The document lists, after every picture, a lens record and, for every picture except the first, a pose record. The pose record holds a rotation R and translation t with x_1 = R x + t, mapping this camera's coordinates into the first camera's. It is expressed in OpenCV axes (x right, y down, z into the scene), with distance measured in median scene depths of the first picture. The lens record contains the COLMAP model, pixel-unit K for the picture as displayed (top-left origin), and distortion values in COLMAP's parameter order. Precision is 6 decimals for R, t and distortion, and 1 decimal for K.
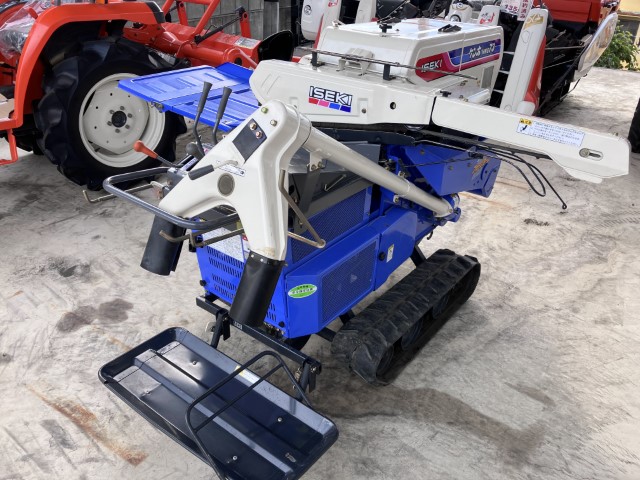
lens RADIAL K [[525.1, 0, 316.4], [0, 525.1, 246.3], [0, 0, 1]] dist [-0.004158, -0.012171]
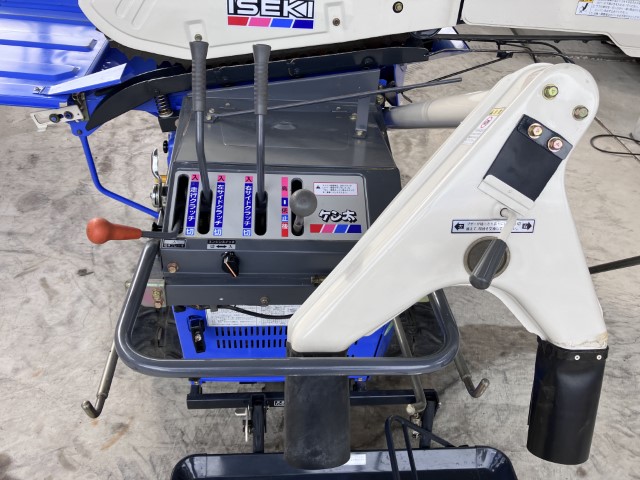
lens RADIAL K [[525.1, 0, 317.8], [0, 525.1, 237.6], [0, 0, 1]] dist [-0.004158, -0.012171]
pose [[0.750517, -0.423242, 0.507534, -0.355322], [0.294526, 0.901732, 0.316439, -0.224315], [-0.591589, -0.088011, 0.801421, 0.463883]]
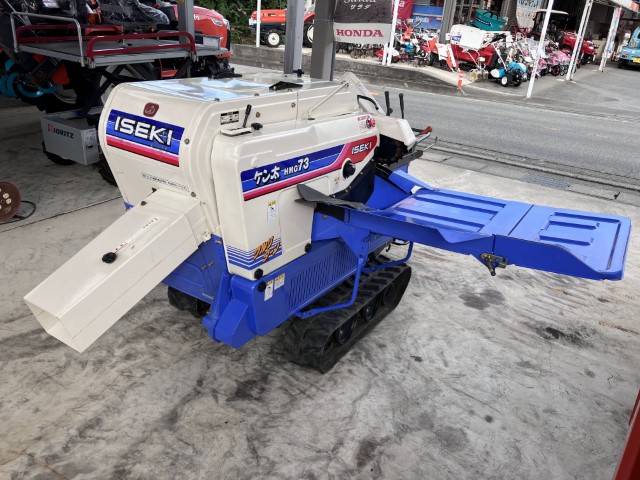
lens RADIAL K [[525.1, 0, 313.1], [0, 525.1, 241.6], [0, 0, 1]] dist [-0.004158, -0.012171]
pose [[-0.988400, -0.086031, -0.125154, 0.220148], [-0.151702, 0.598219, 0.786842, -1.125021], [0.007177, 0.796701, -0.604331, 2.031877]]
